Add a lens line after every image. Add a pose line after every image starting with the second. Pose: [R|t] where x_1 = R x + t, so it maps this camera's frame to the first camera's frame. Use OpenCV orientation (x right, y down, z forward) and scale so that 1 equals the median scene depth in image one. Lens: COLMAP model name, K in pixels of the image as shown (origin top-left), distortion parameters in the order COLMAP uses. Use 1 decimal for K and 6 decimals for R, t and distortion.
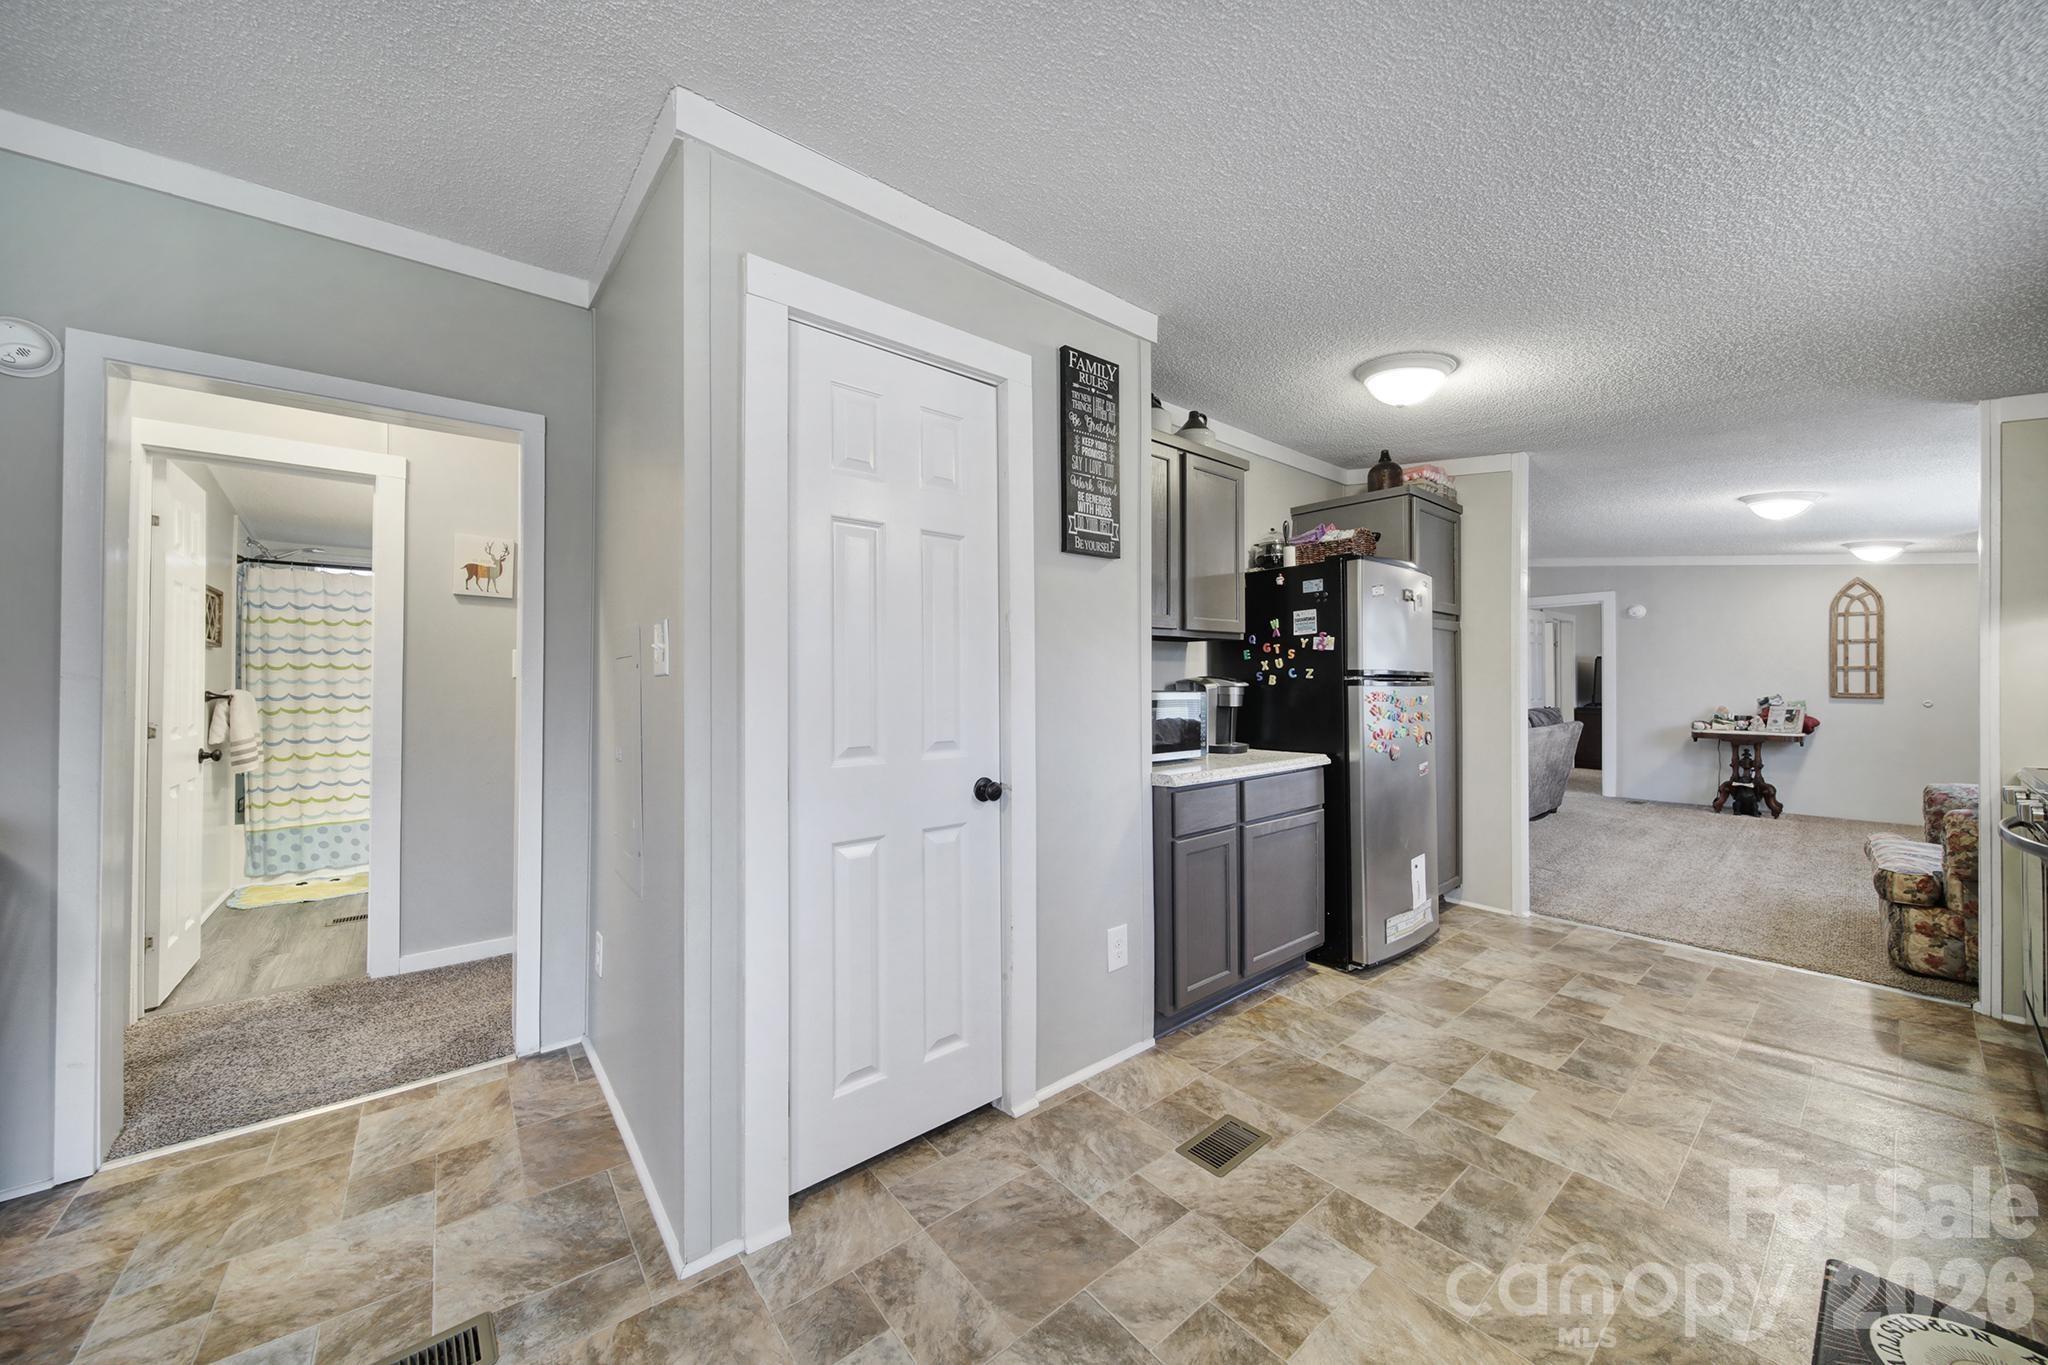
lens RADIAL K [[727.3, 0, 1016.8], [0, 727.3, 675.2], [0, 0, 1]] dist [0.000427, -0.000863]
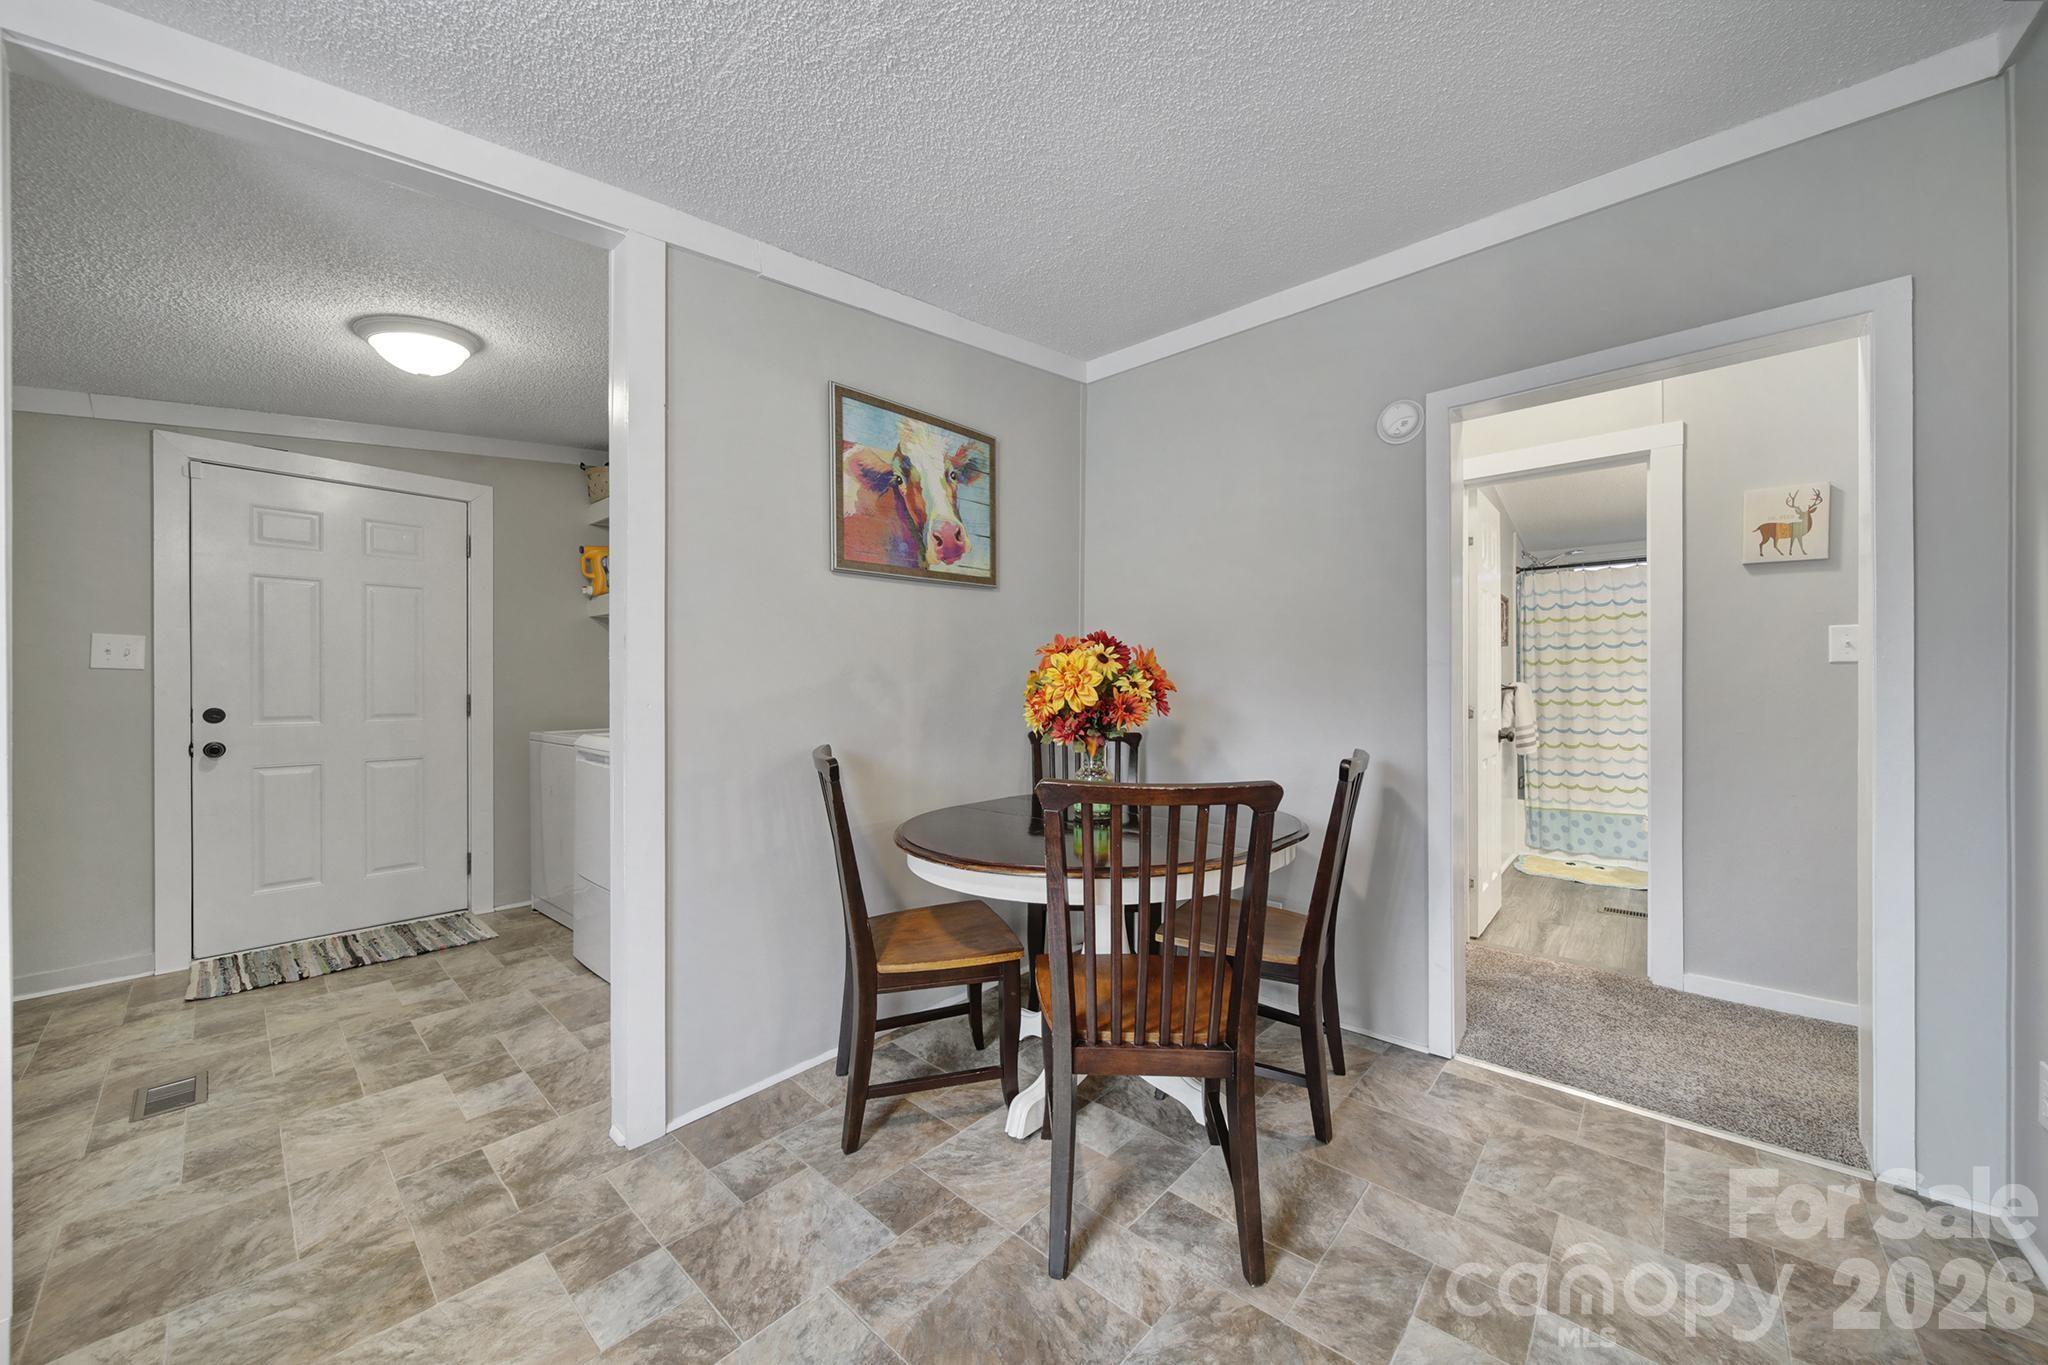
lens RADIAL K [[727.3, 0, 1018.6], [0, 727.3, 681.1], [0, 0, 1]] dist [0.000427, -0.000863]
pose [[0.165248, -0.005735, -0.986235, -0.071044], [0.012567, 0.999914, -0.003709, 0.013573], [0.986172, -0.011781, 0.165306, 0.028033]]
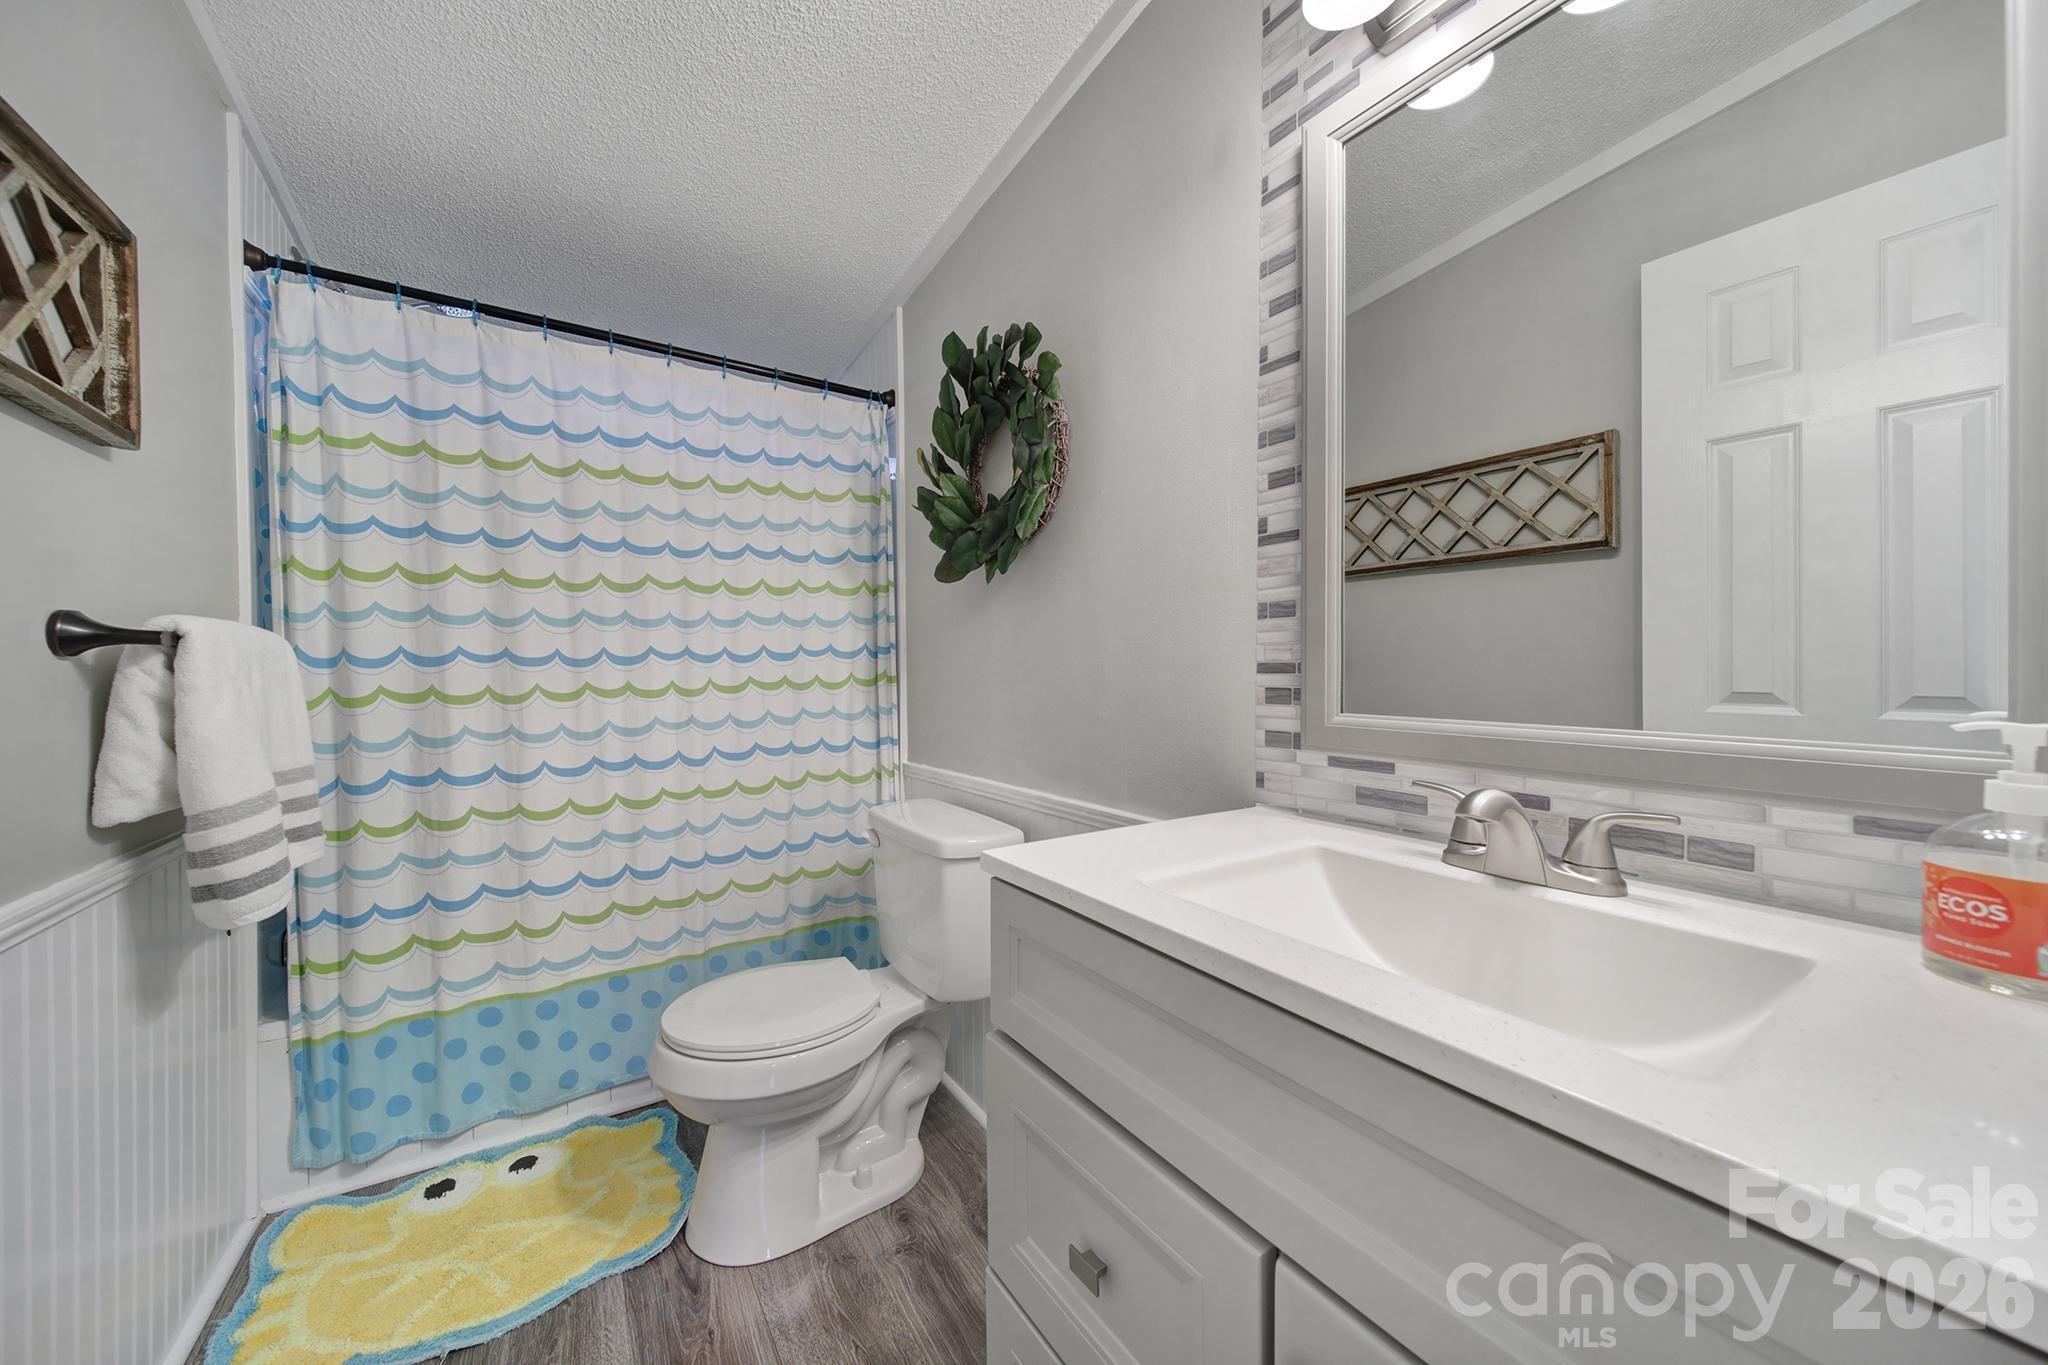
lens RADIAL K [[727.3, 0, 1028.5], [0, 727.3, 681.4], [0, 0, 1]] dist [0.000427, -0.000863]
pose [[0.995588, 0.002069, -0.093806, -0.799725], [0.000005, 0.999756, 0.022101, 0.041267], [0.093829, -0.022004, 0.995345, 0.816115]]
